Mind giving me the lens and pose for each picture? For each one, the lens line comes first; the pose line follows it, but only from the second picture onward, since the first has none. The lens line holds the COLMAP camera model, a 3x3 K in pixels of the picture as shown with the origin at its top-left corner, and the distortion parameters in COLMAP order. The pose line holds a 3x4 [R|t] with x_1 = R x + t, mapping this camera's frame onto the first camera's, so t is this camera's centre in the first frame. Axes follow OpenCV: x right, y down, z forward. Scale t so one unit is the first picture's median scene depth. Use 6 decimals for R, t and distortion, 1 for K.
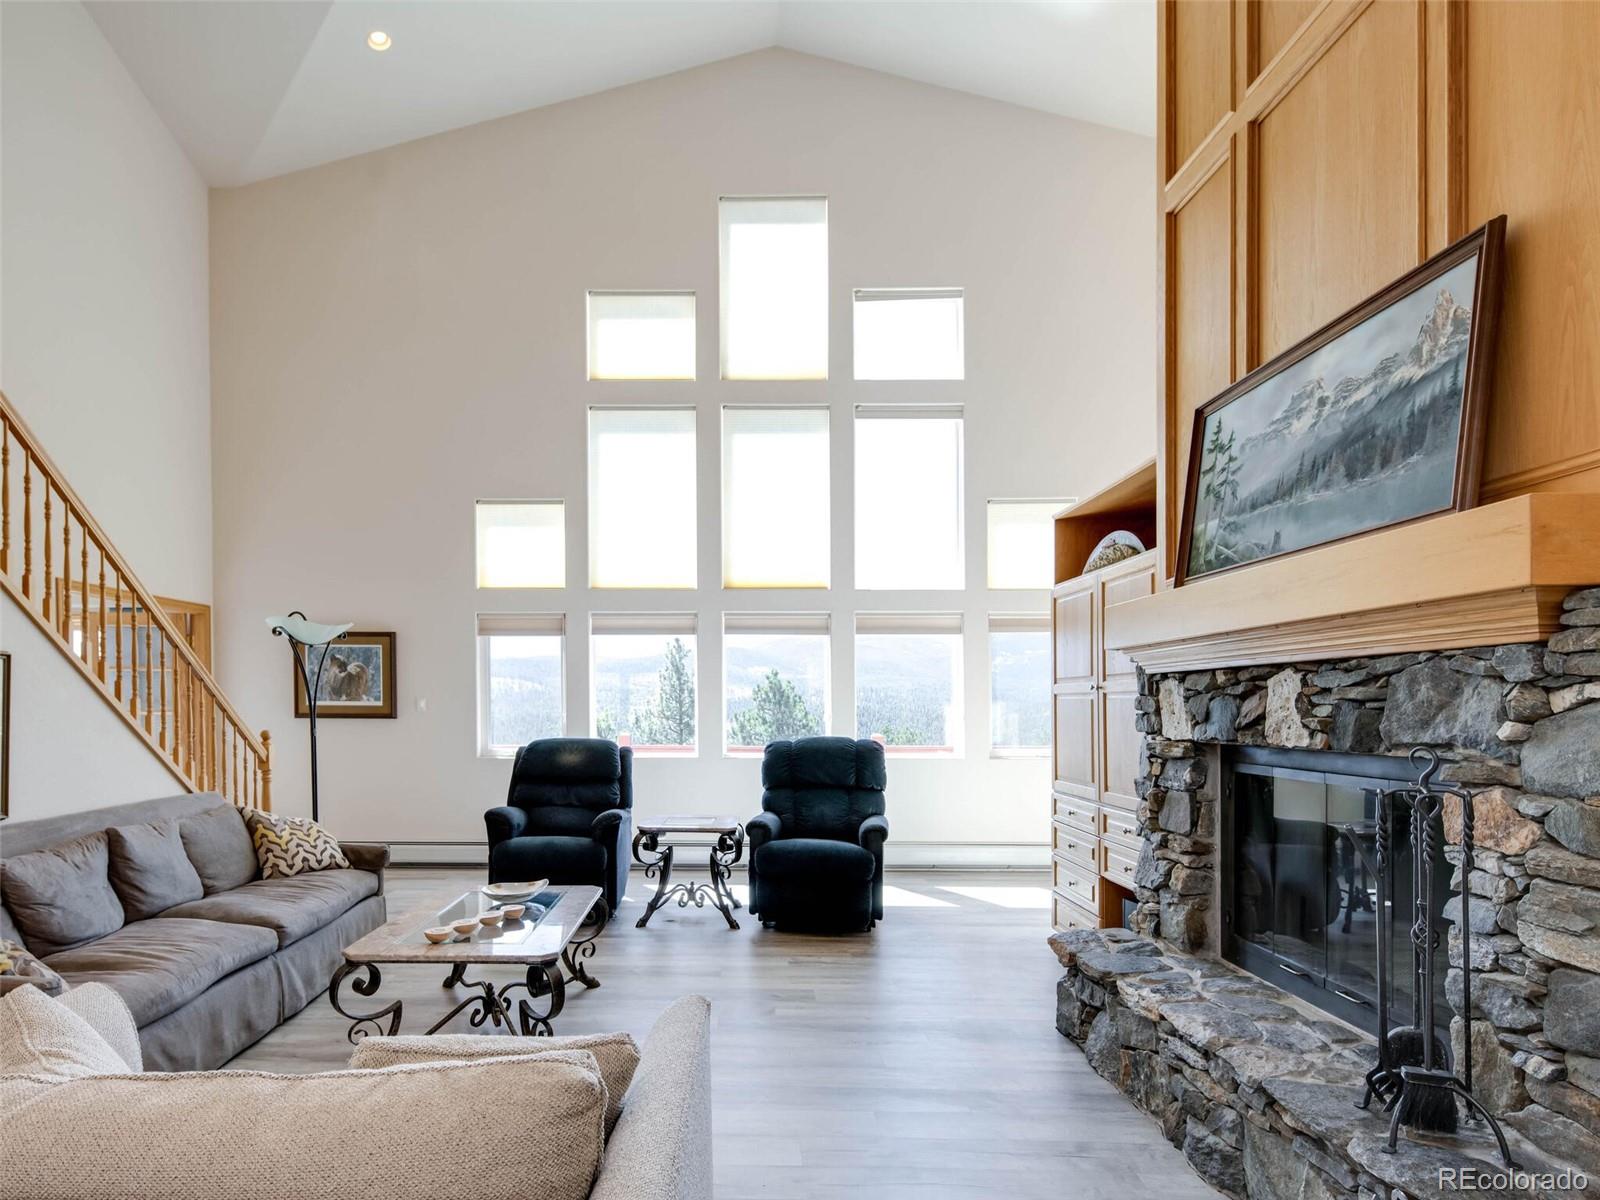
lens RADIAL K [[901.1, 0, 731.7], [0, 901.1, 713.6], [0, 0, 1]] dist [0.001501, -0.001349]
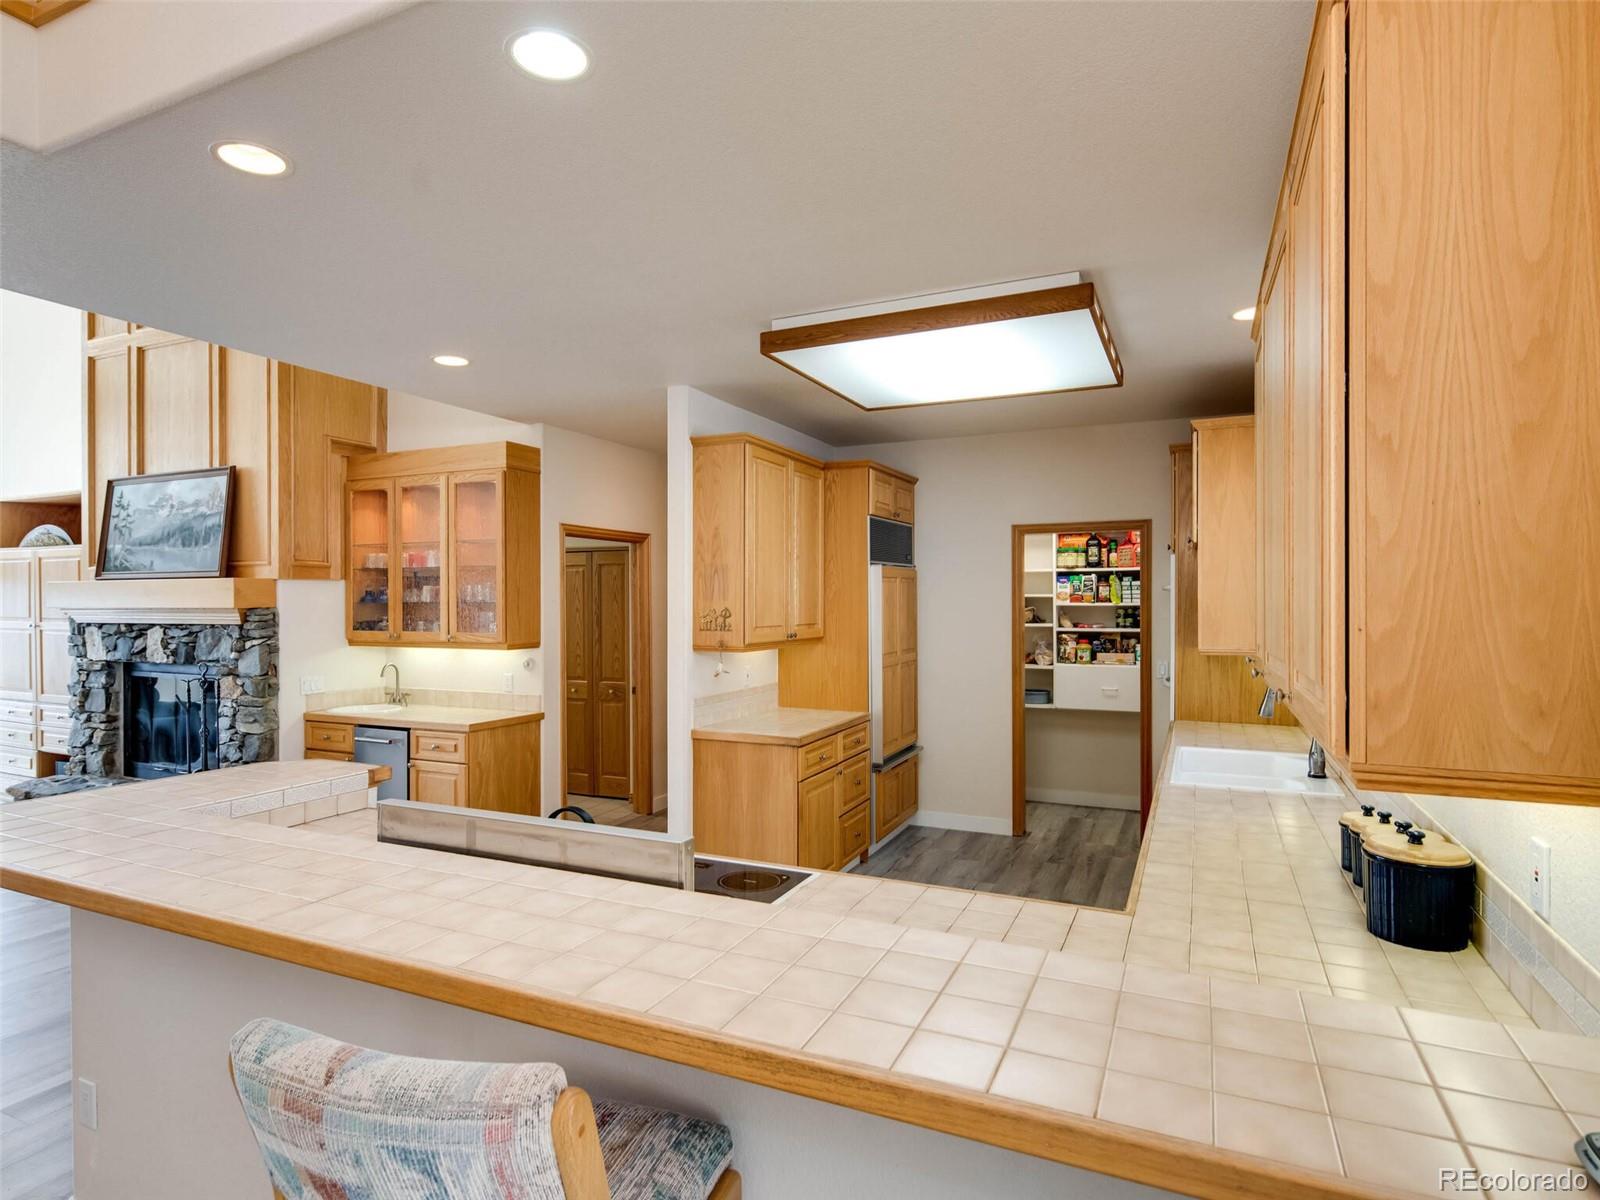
lens RADIAL K [[898.8, 0, 776.4], [0, 898.8, 623.3], [0, 0, 1]] dist [-0.002933, -0.000419]
pose [[0.430188, -0.005707, 0.902721, -0.549738], [-0.001044, 0.999976, 0.006819, -0.059682], [-0.902739, -0.003876, 0.430172, -1.015516]]
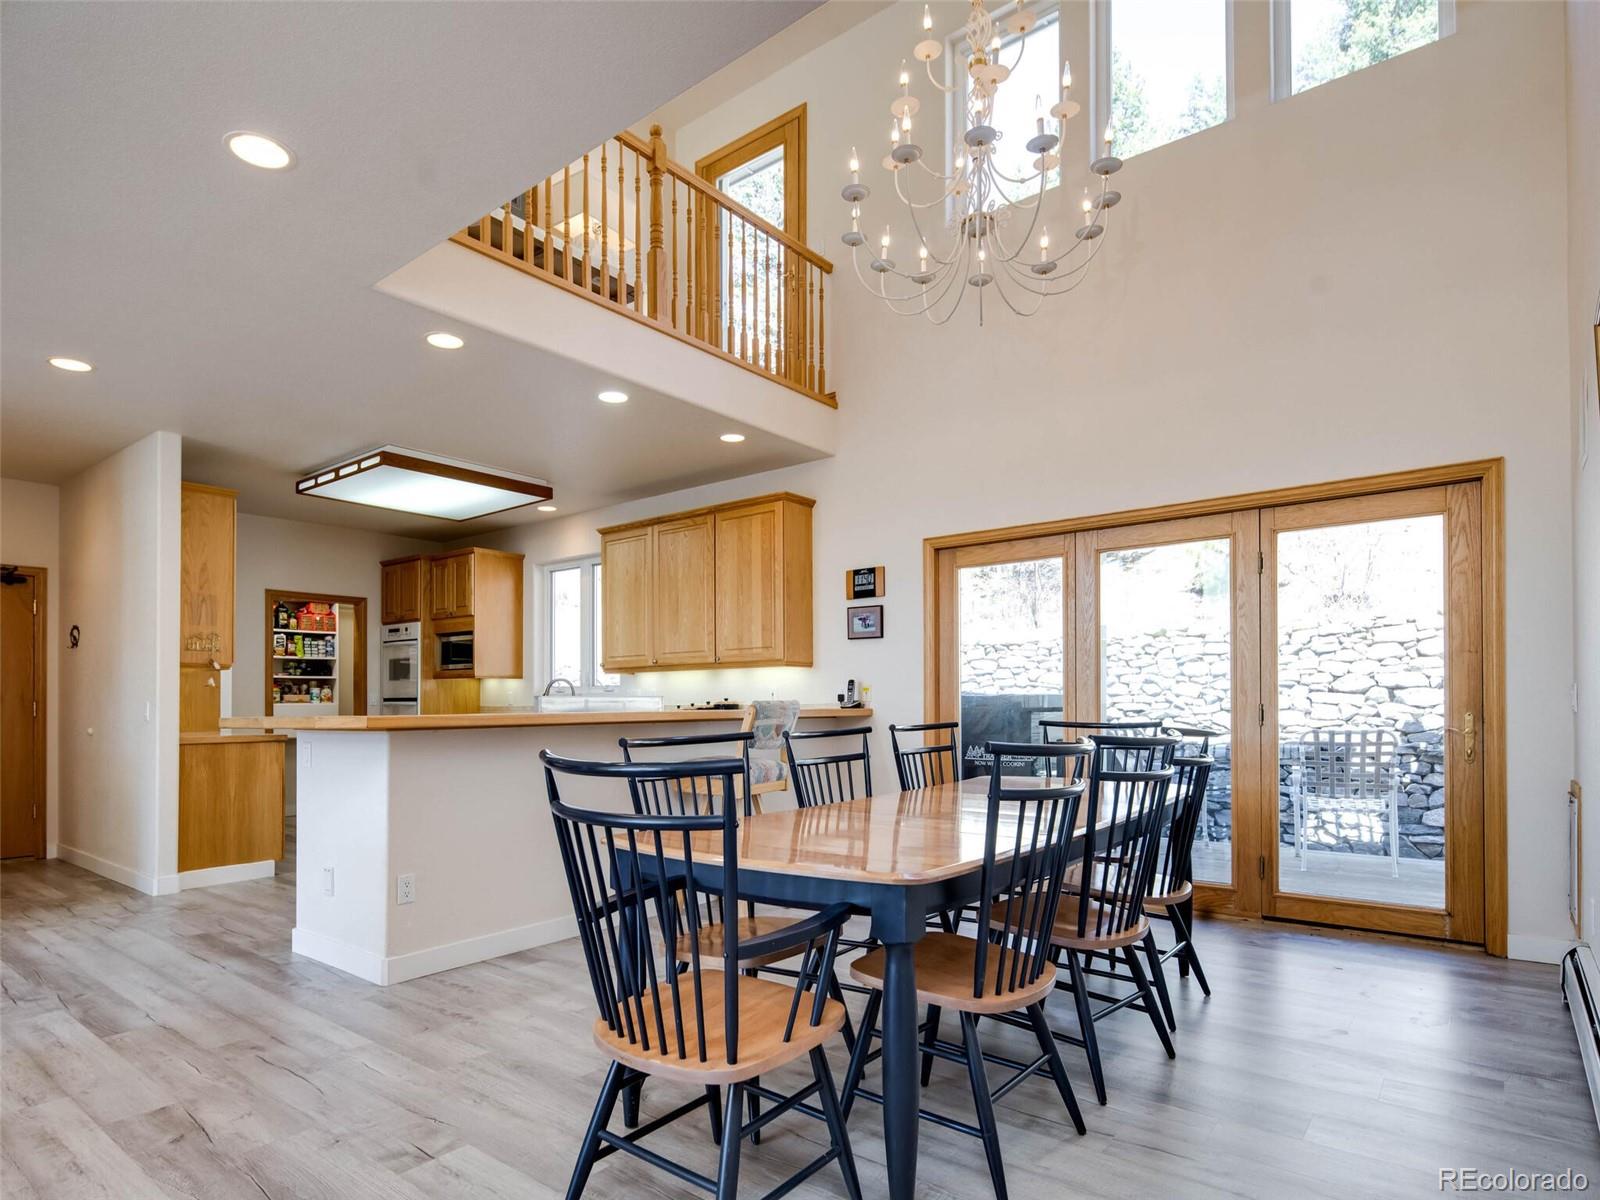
lens RADIAL K [[884.9, 0, 779.2], [0, 884.9, 702.7], [0, 0, 1]] dist [0.003326, -0.000814]
pose [[-0.776368, 0.023892, 0.629826, -1.155574], [0.024999, 0.999662, -0.007106, 0.093658], [-0.629783, 0.010228, -0.776703, 0.263566]]
